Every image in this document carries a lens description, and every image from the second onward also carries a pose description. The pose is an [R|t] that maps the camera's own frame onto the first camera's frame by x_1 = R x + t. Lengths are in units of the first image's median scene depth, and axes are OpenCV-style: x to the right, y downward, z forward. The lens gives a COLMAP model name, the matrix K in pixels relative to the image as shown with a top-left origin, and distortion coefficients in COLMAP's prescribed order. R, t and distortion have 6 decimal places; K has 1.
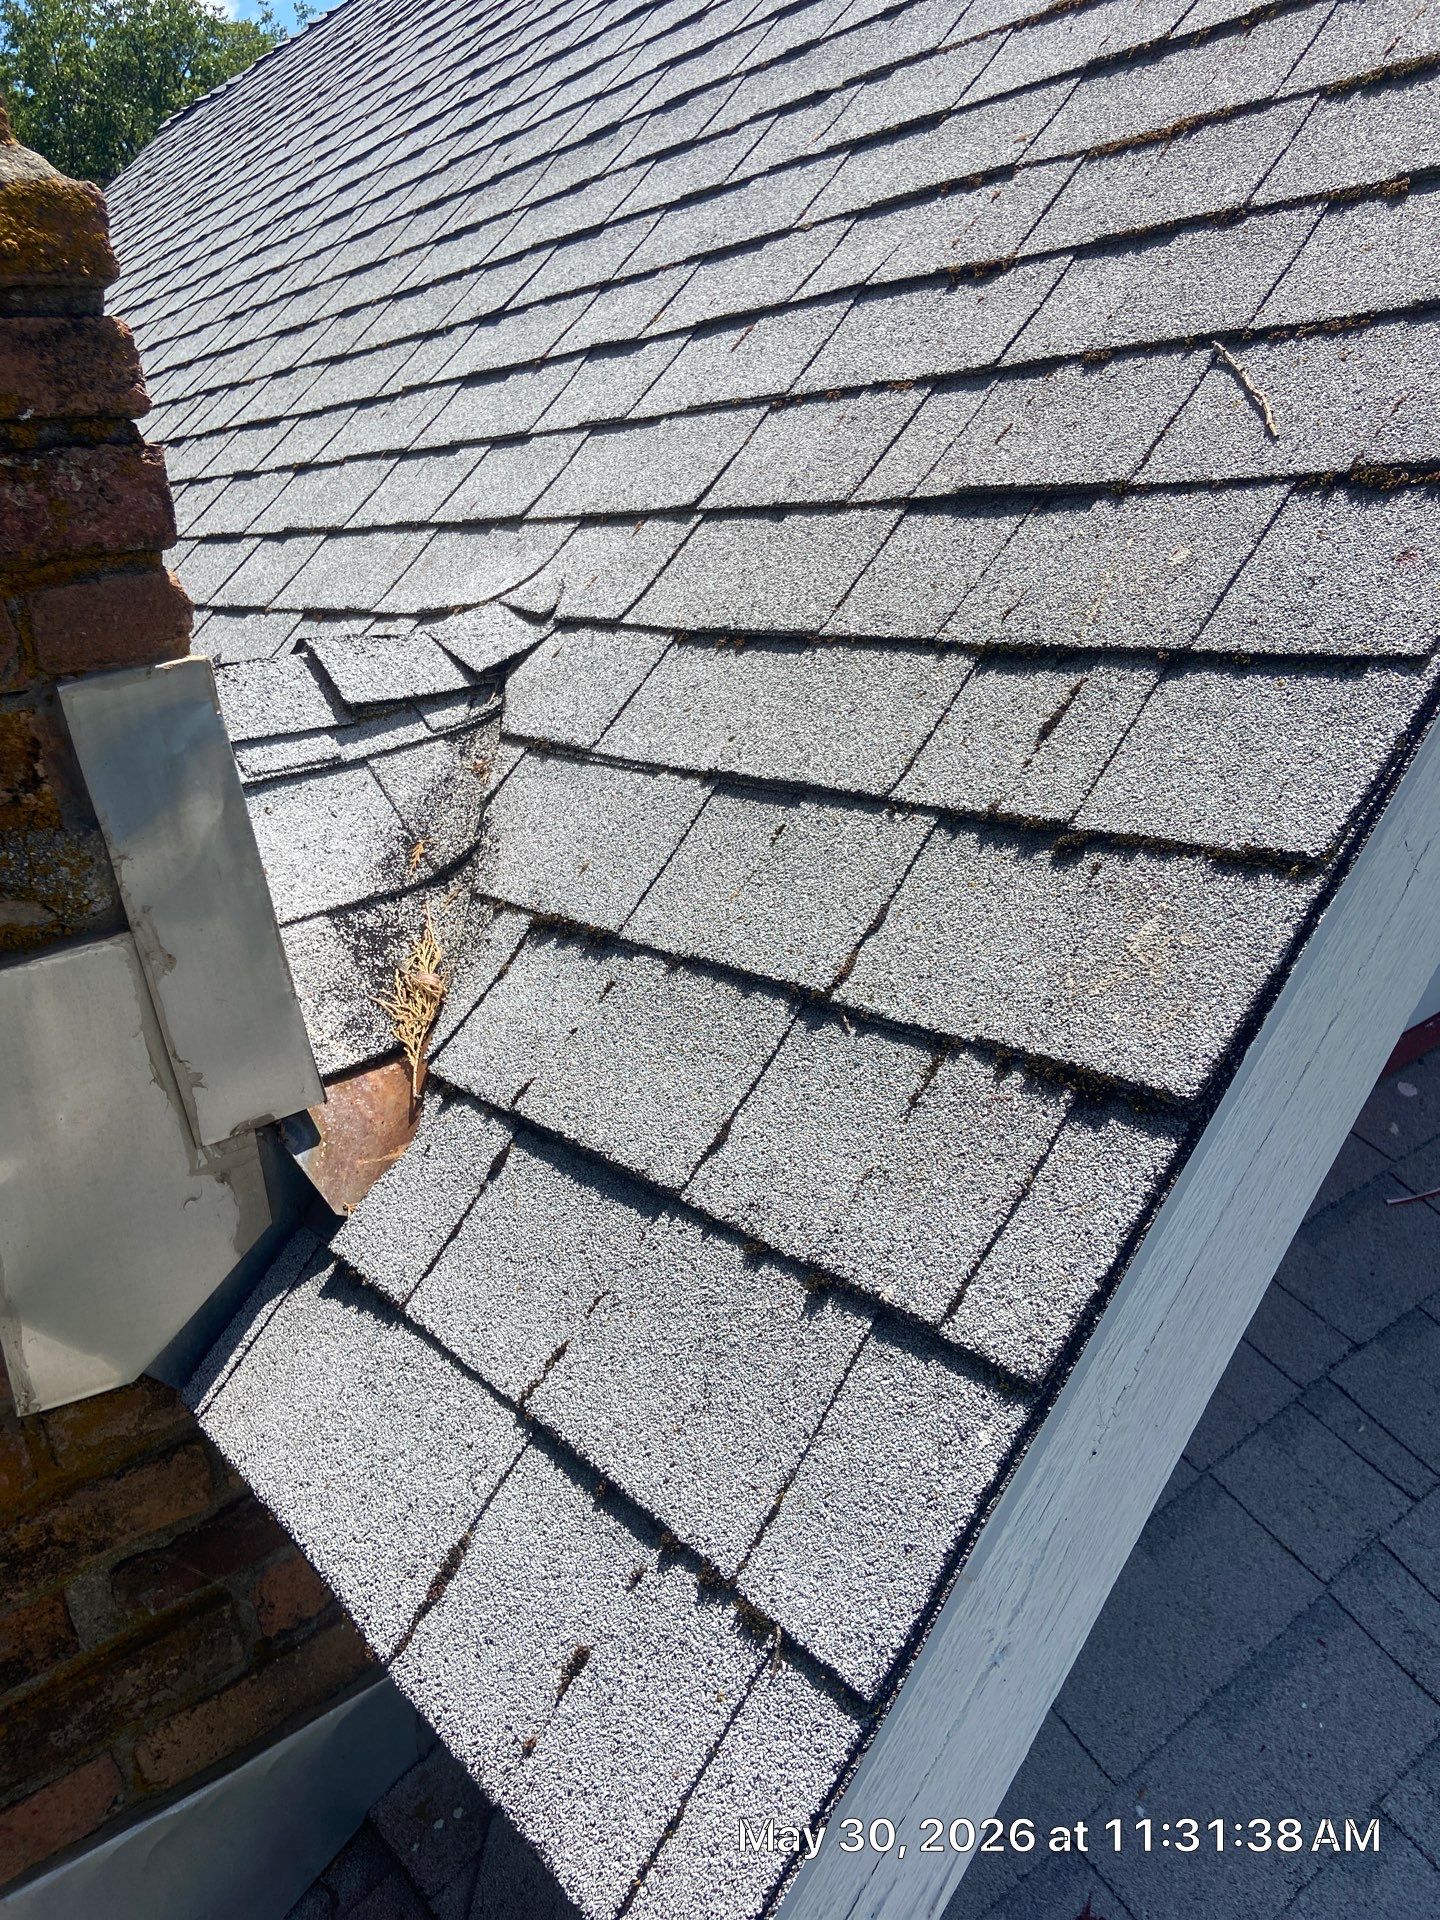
lens RADIAL K [[1432.7, 0, 736.0], [0, 1432.7, 959.6], [0, 0, 1]] dist [0.135445, -0.169811]
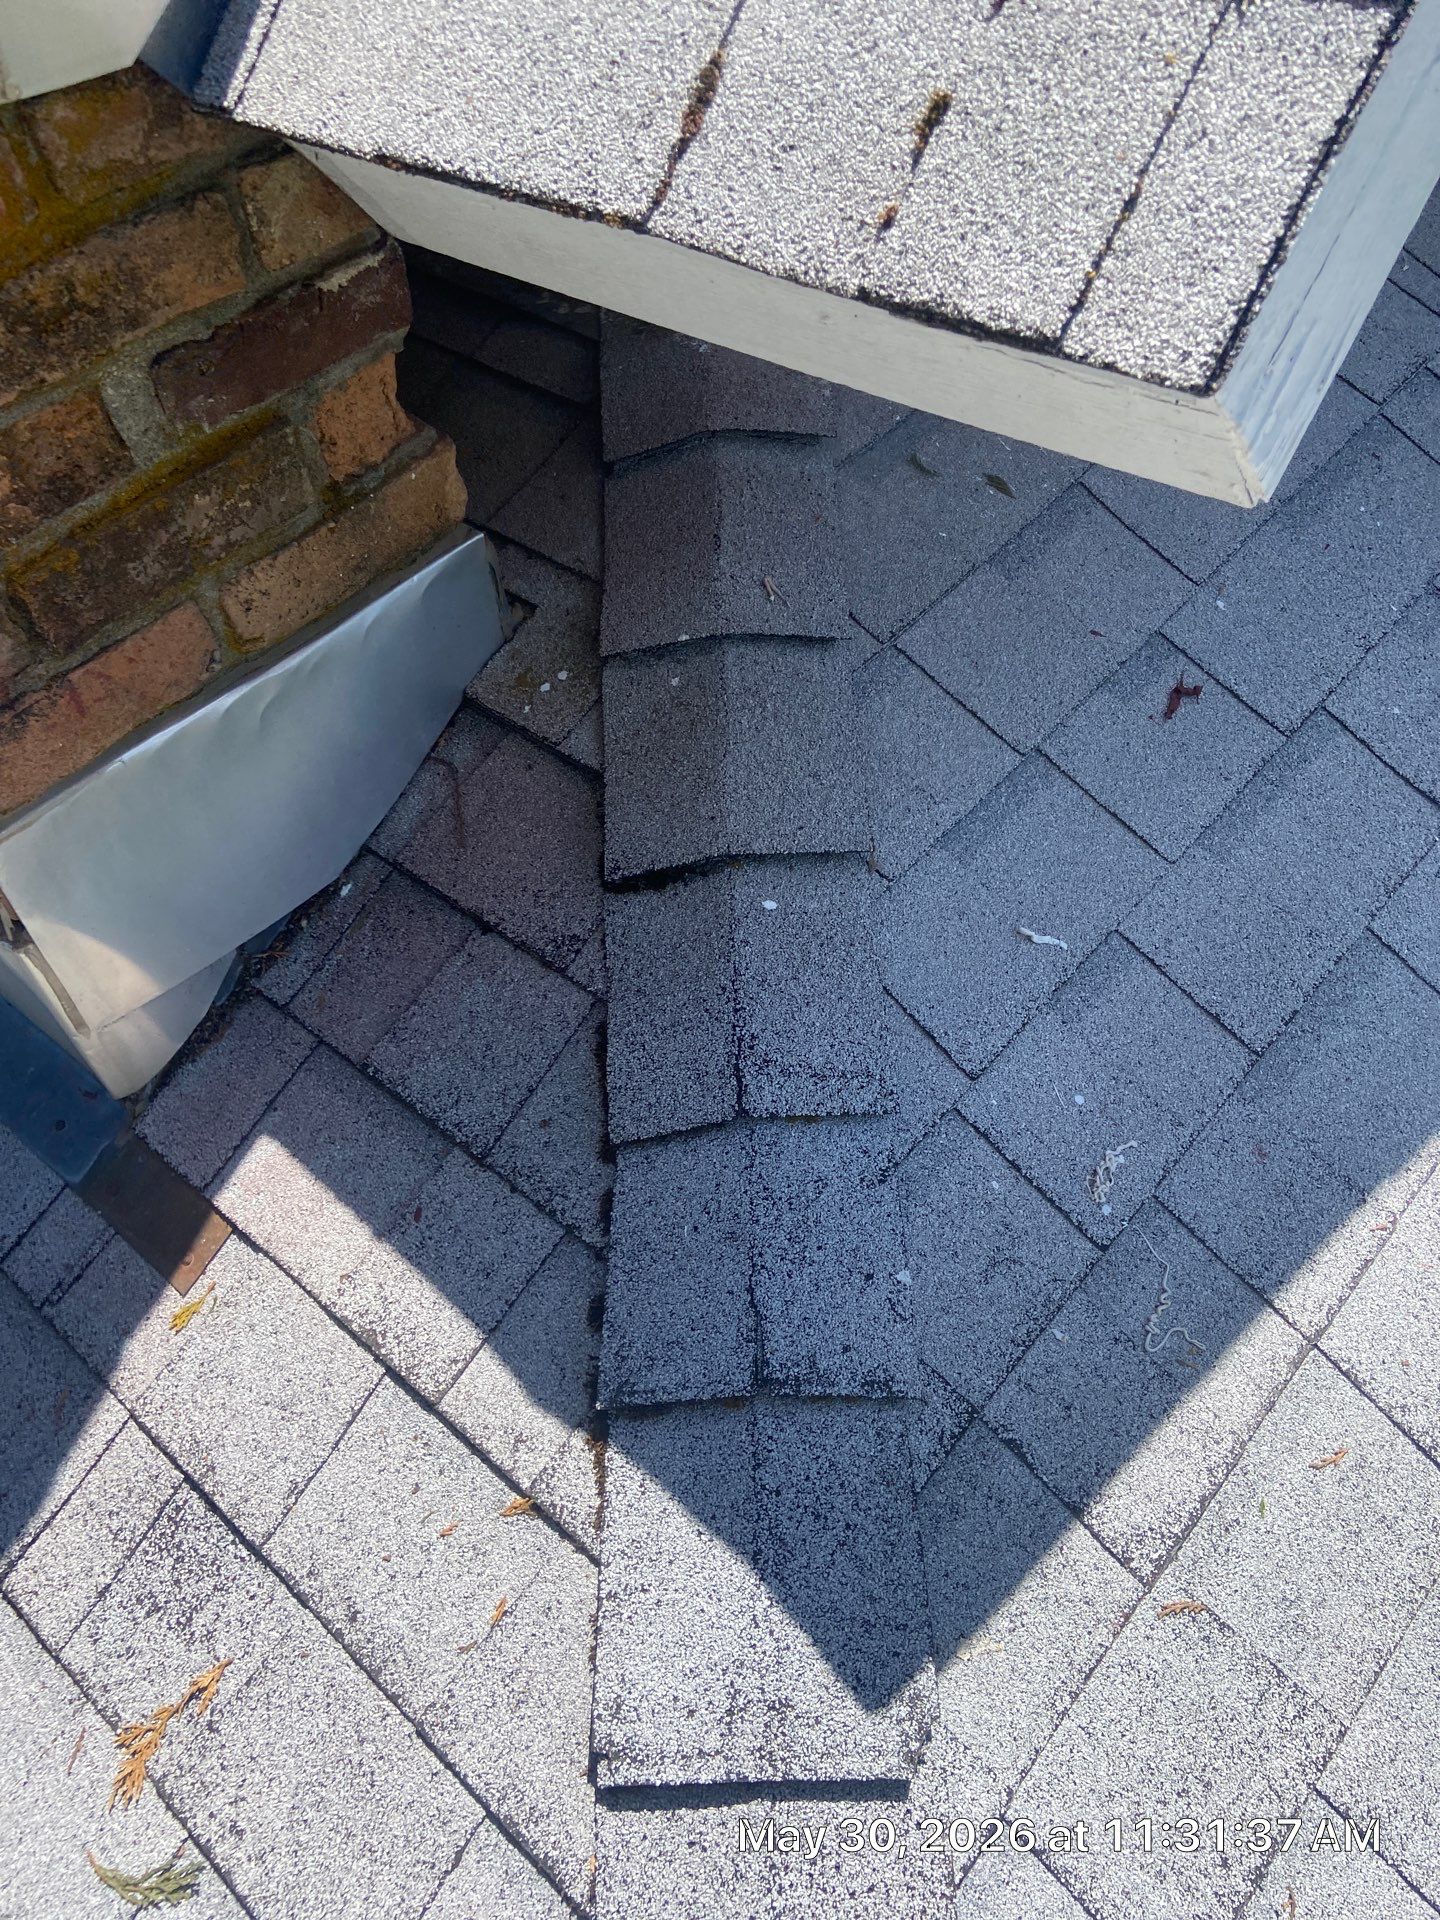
lens RADIAL K [[1432.7, 0, 736.0], [0, 1432.7, 959.6], [0, 0, 1]] dist [0.135445, -0.169811]
pose [[0.981889, -0.133766, 0.134169, -0.222574], [0.054258, 0.877046, 0.477333, 0.287269], [-0.181523, -0.461408, 0.868419, 0.064161]]
